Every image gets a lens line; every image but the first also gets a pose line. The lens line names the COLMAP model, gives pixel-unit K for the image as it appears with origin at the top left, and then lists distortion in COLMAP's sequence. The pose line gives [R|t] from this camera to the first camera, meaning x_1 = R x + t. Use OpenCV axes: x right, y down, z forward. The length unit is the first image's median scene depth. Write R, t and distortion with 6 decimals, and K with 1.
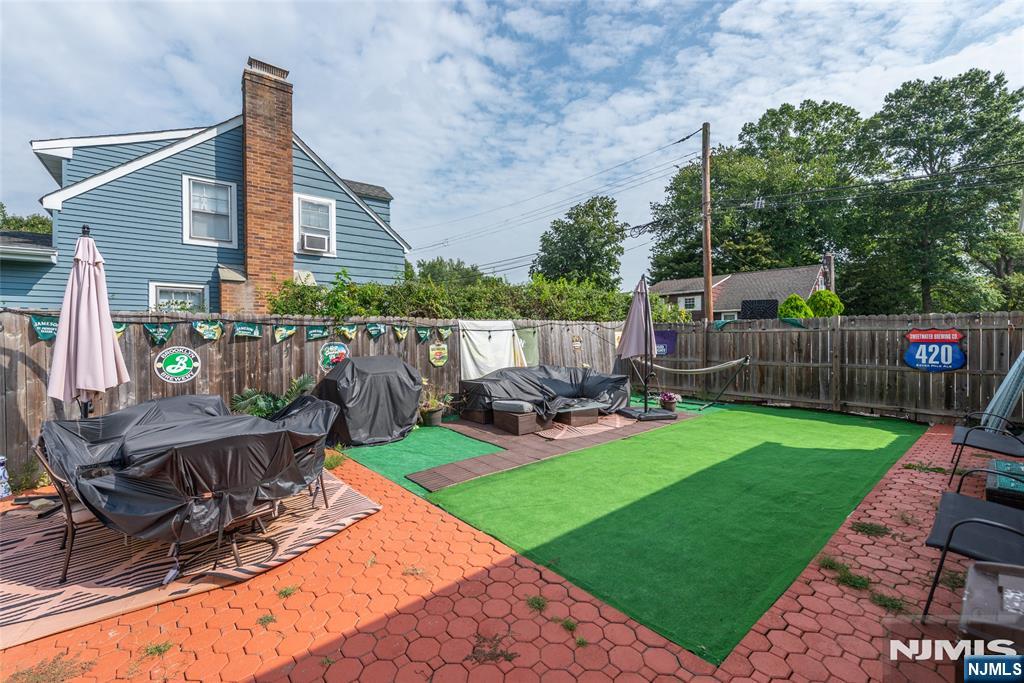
lens RADIAL K [[425.6, 0, 512.0], [0, 425.6, 341.5], [0, 0, 1]] dist [0.003655, 0.000107]
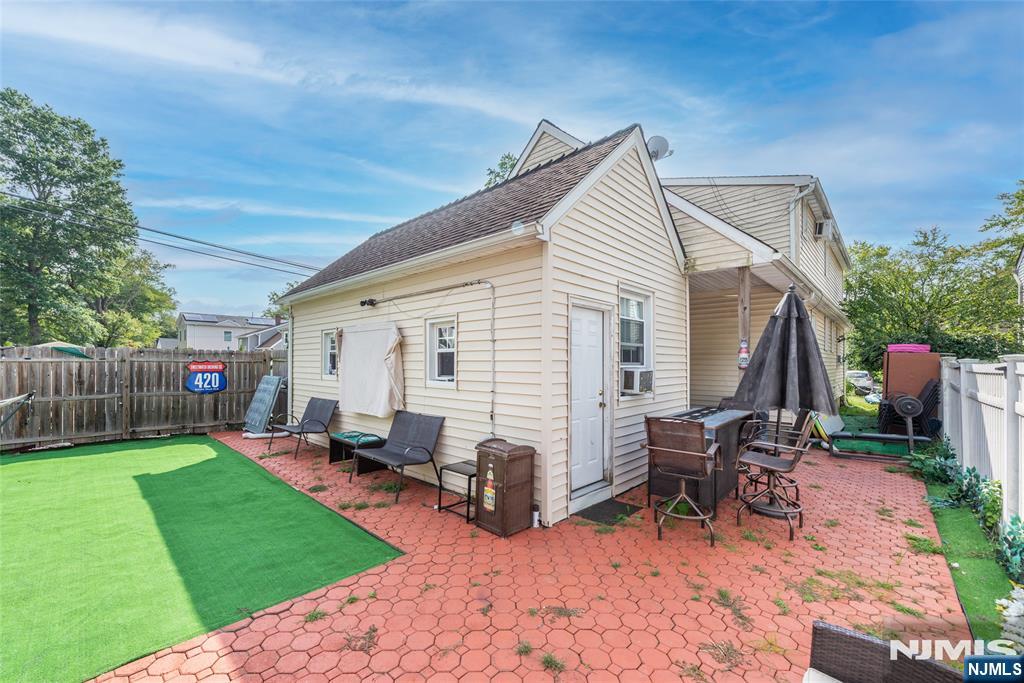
lens RADIAL K [[399.8, 0, 512.0], [0, 399.8, 365.8], [0, 0, 1]] dist [-0.000680, -0.000026]
pose [[-0.116018, -0.001784, 0.993246, -0.330280], [0.008490, 0.999960, 0.002788, -0.010365], [-0.993211, 0.008756, -0.115998, 0.195399]]
